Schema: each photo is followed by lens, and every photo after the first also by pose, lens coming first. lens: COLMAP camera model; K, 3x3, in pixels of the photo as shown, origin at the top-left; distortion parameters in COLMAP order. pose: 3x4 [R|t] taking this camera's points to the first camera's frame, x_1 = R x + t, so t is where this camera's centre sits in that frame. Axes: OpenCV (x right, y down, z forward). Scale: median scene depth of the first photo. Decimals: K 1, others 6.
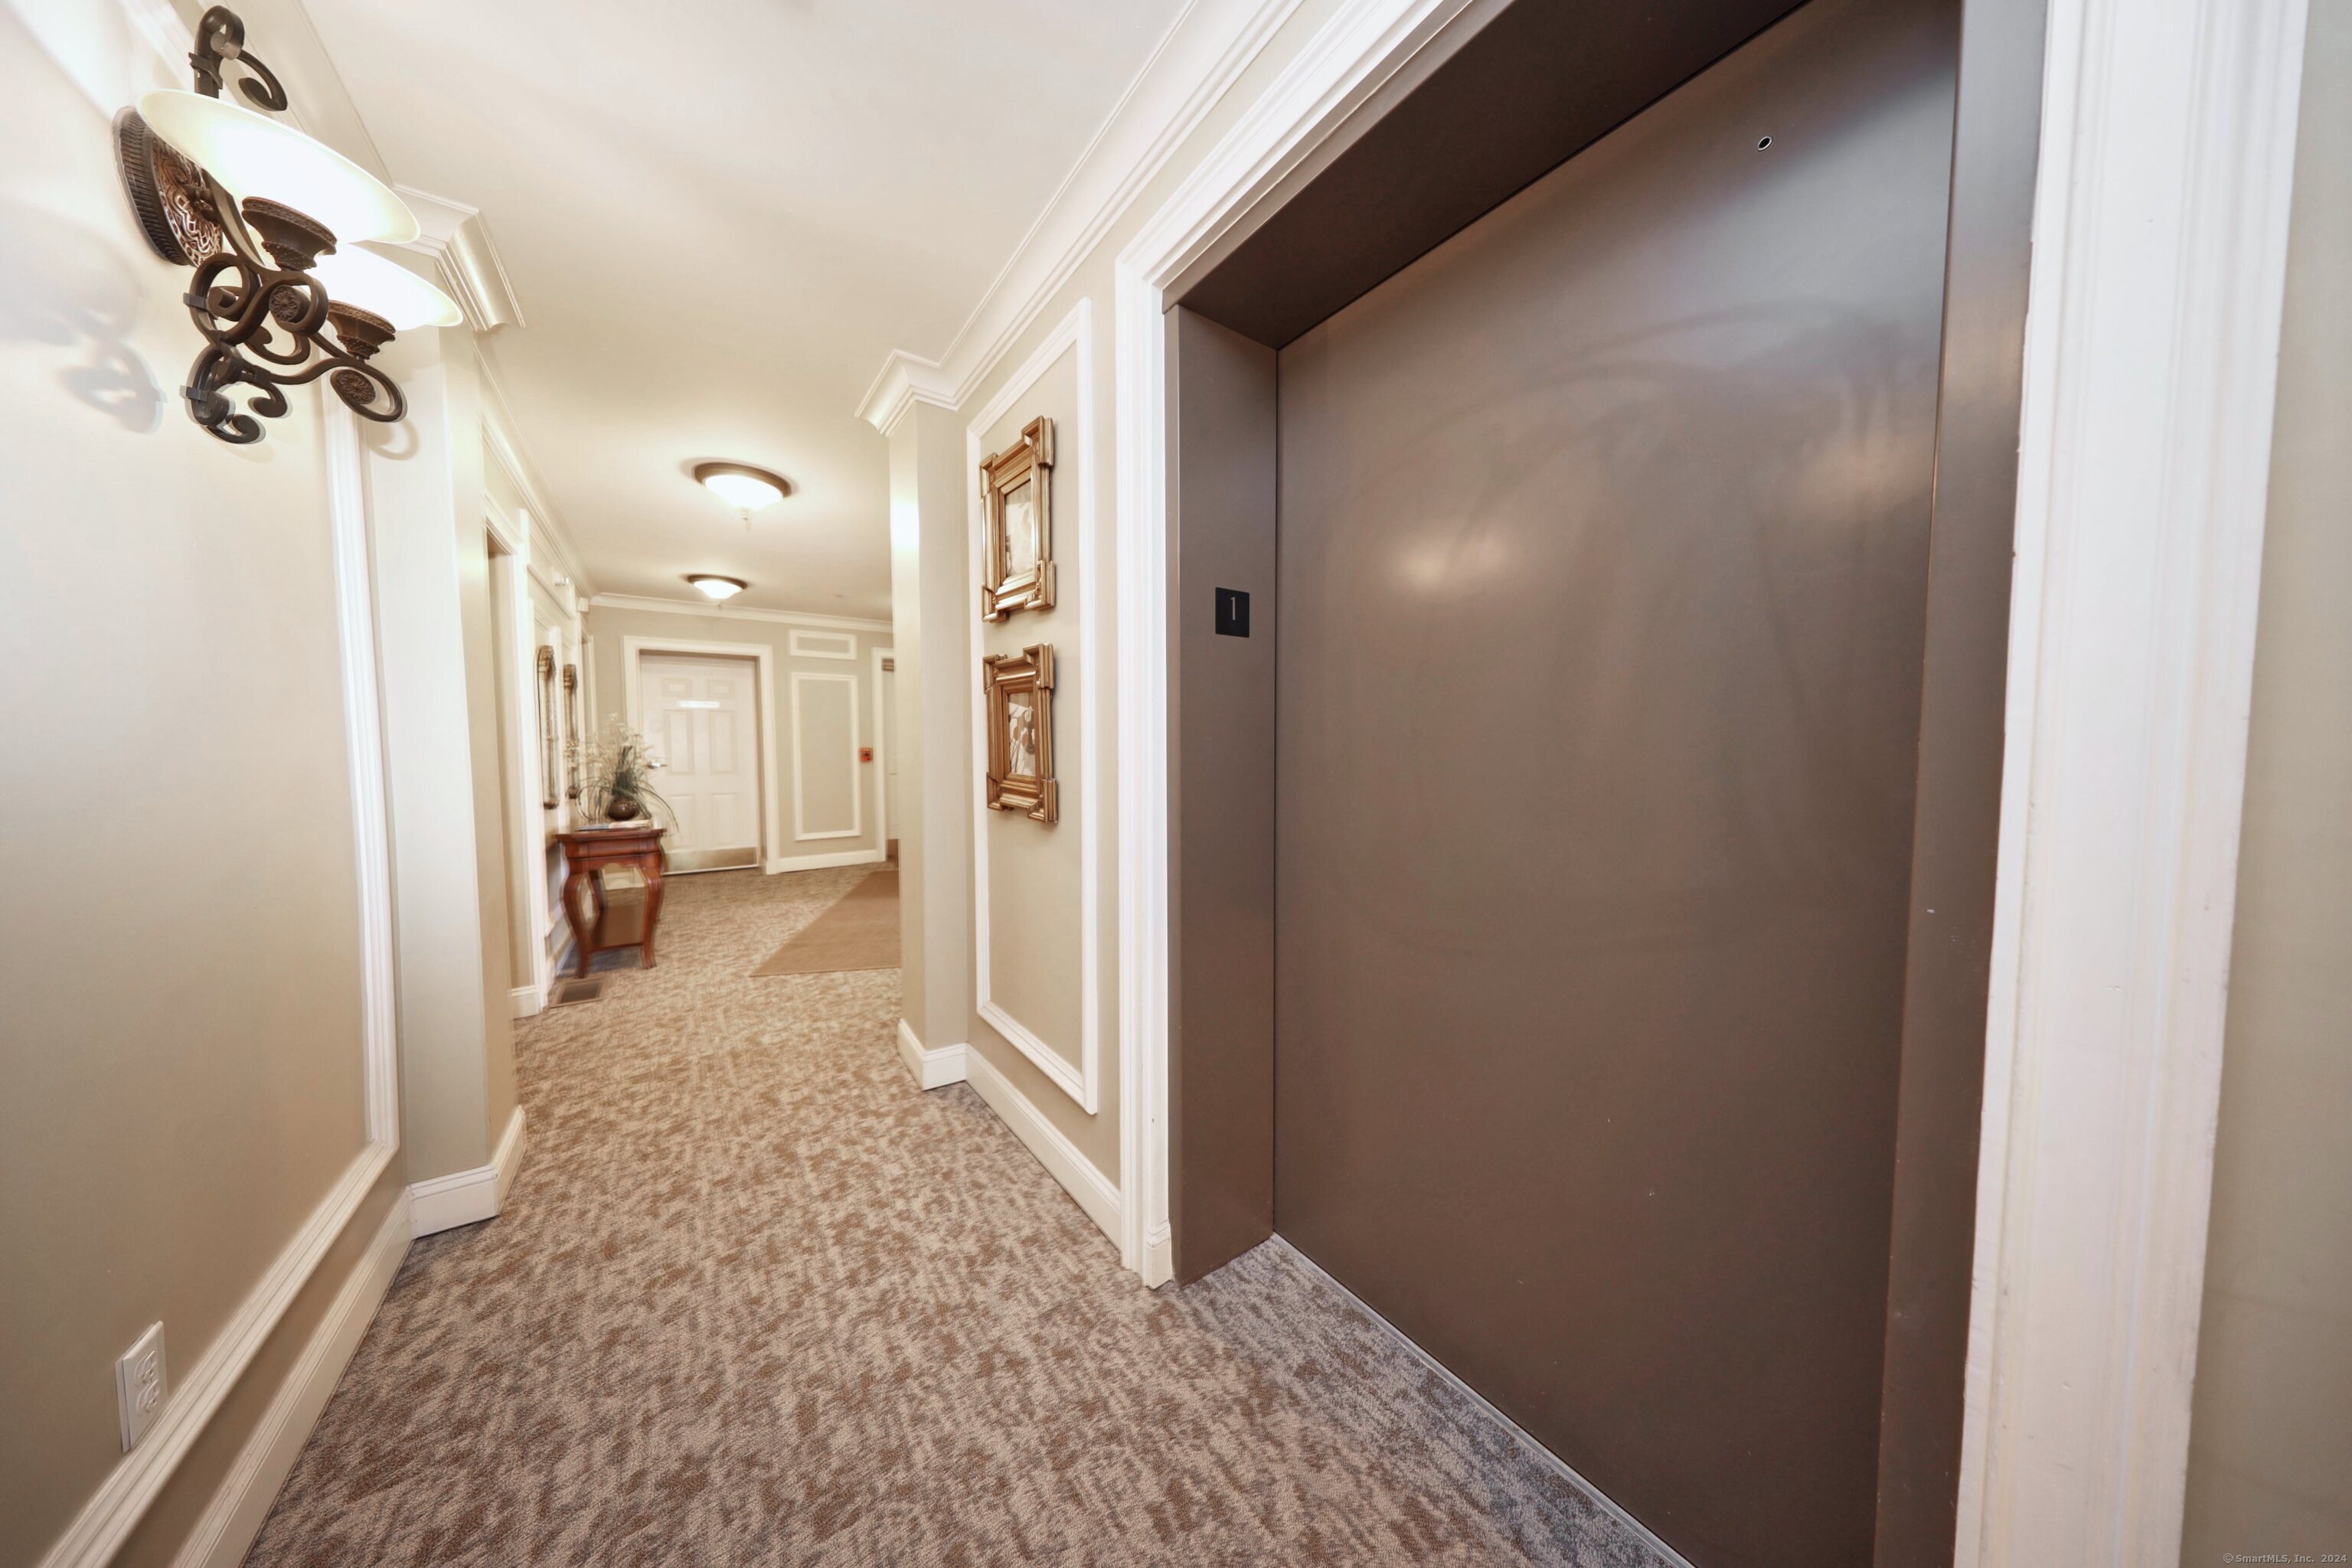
lens RADIAL K [[689.5, 0, 1157.8], [0, 689.5, 784.1], [0, 0, 1]] dist [0.010216, -0.001976]
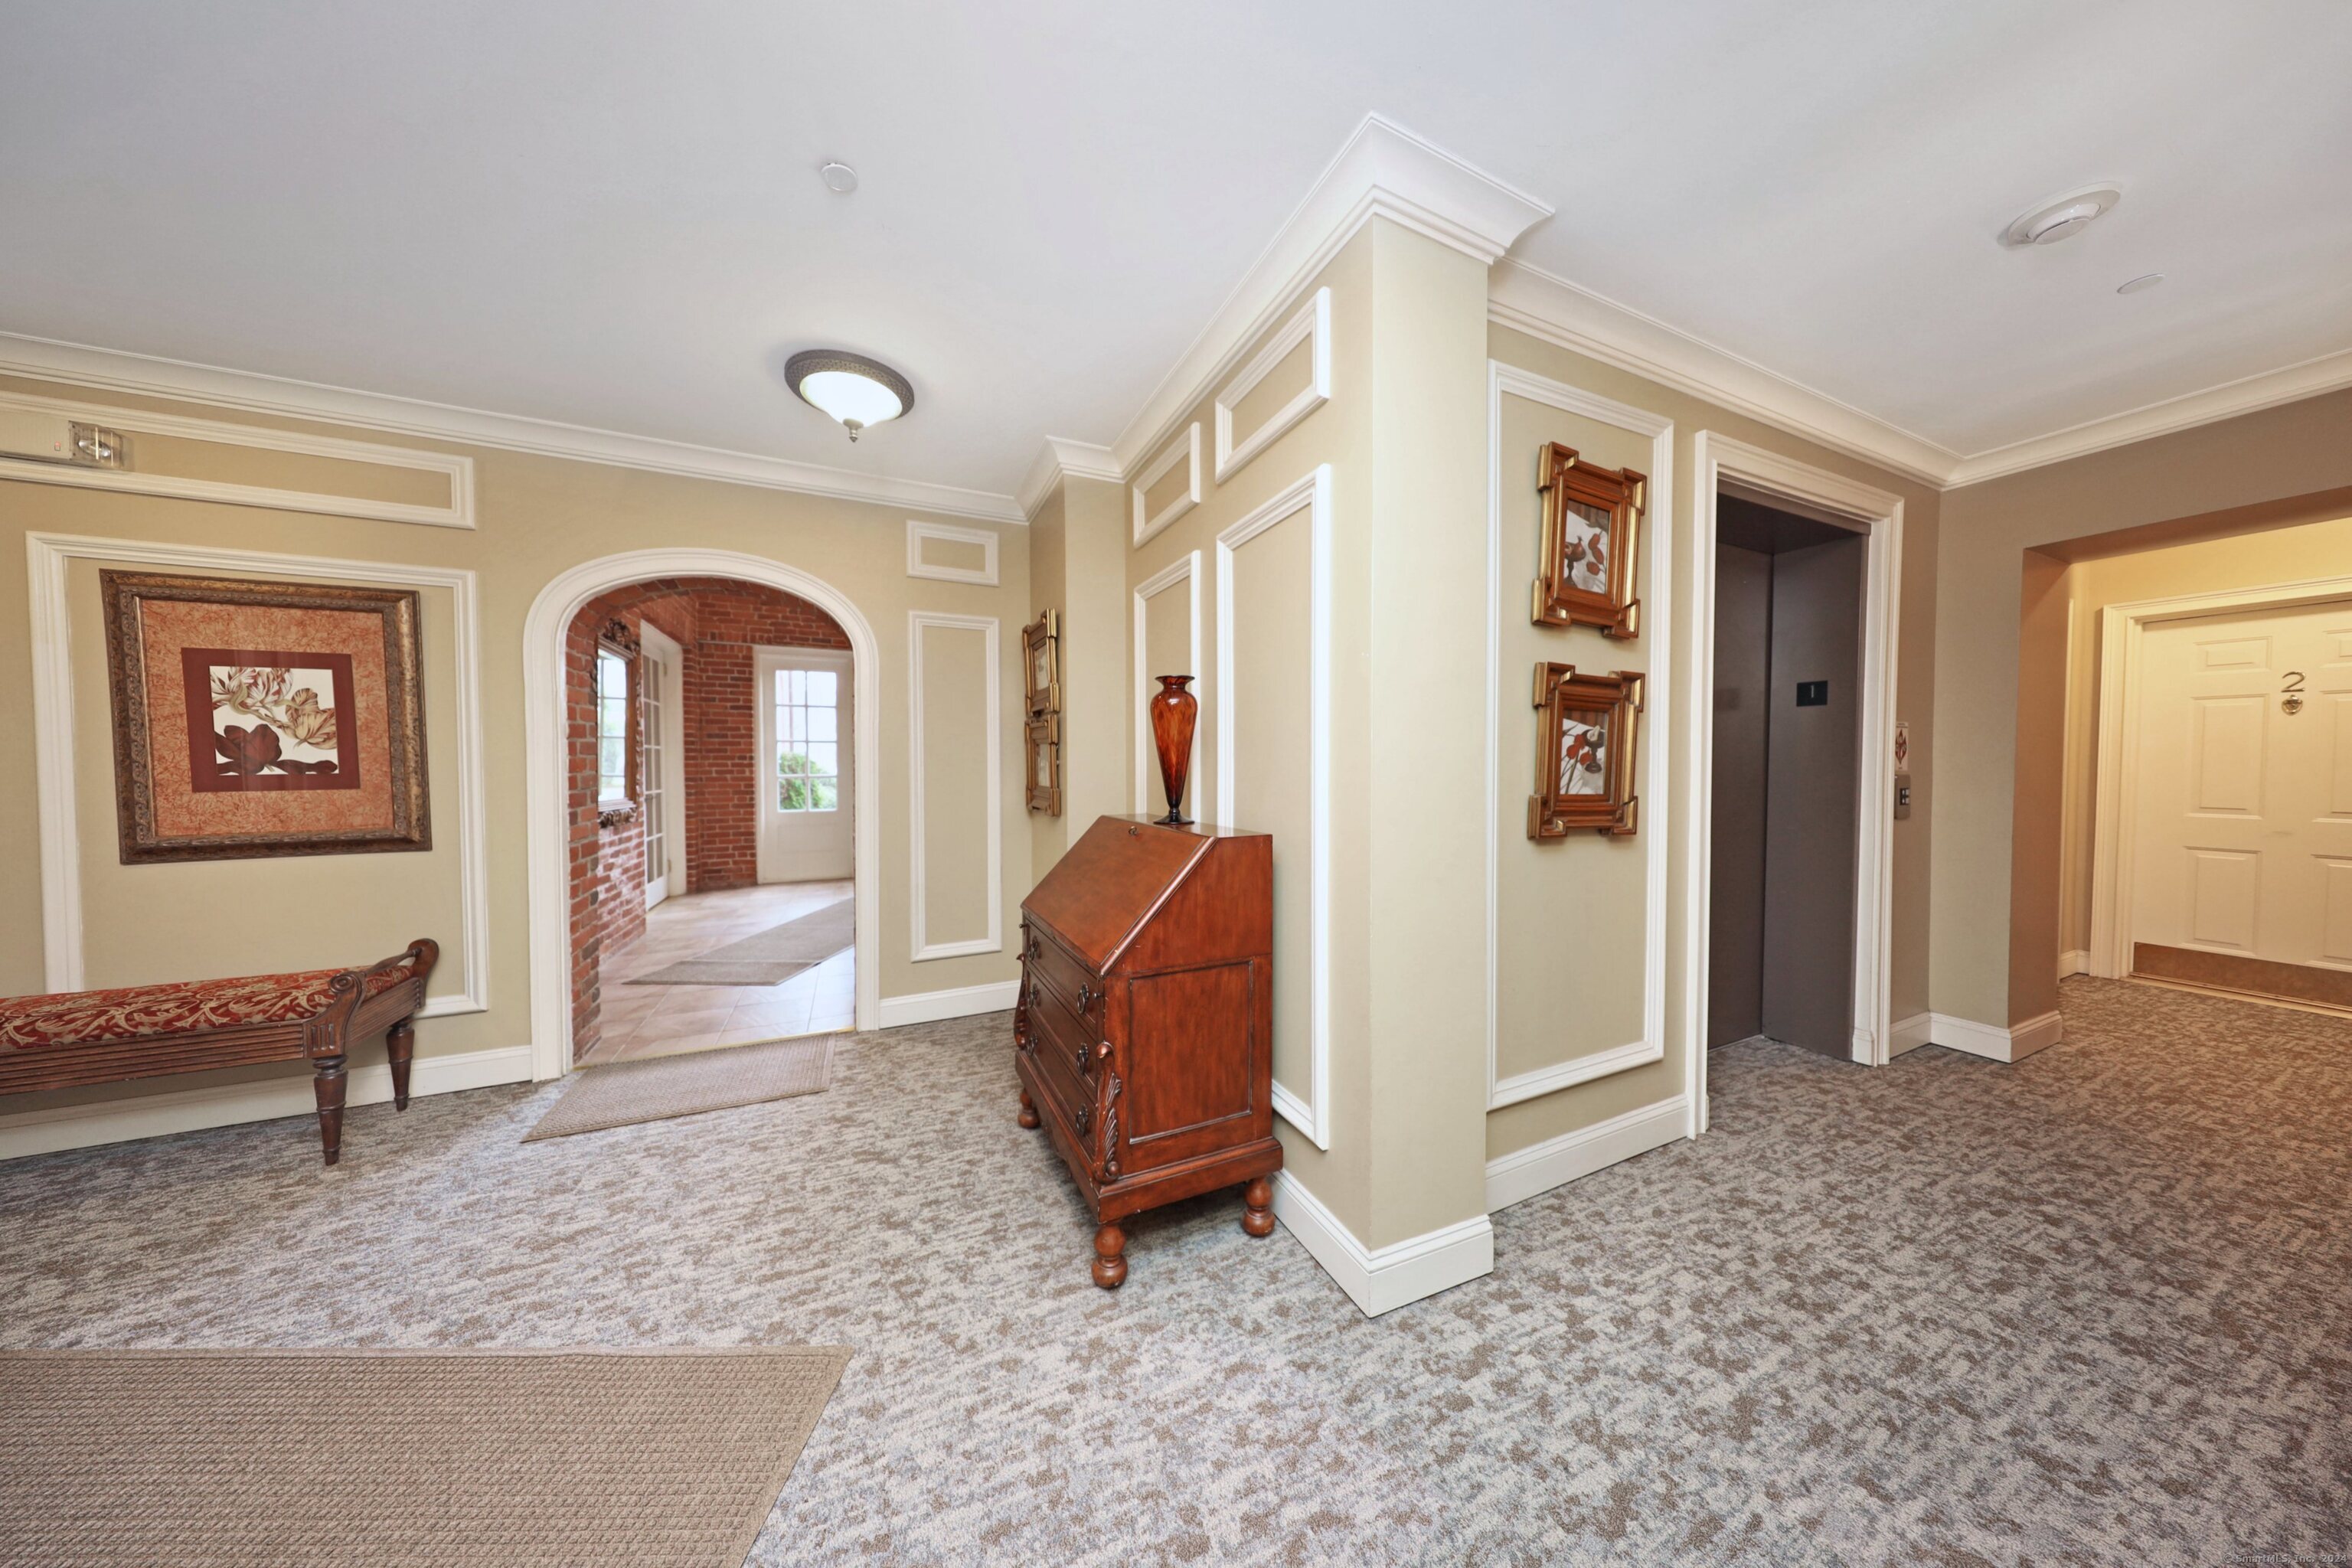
lens RADIAL K [[689.5, 0, 1157.8], [0, 689.5, 784.1], [0, 0, 1]] dist [0.010216, -0.001976]
pose [[0.166831, -0.021682, 0.985747, -1.306739], [0.047560, 0.998771, 0.013919, -0.072723], [-0.984838, 0.044560, 0.167657, 1.474907]]
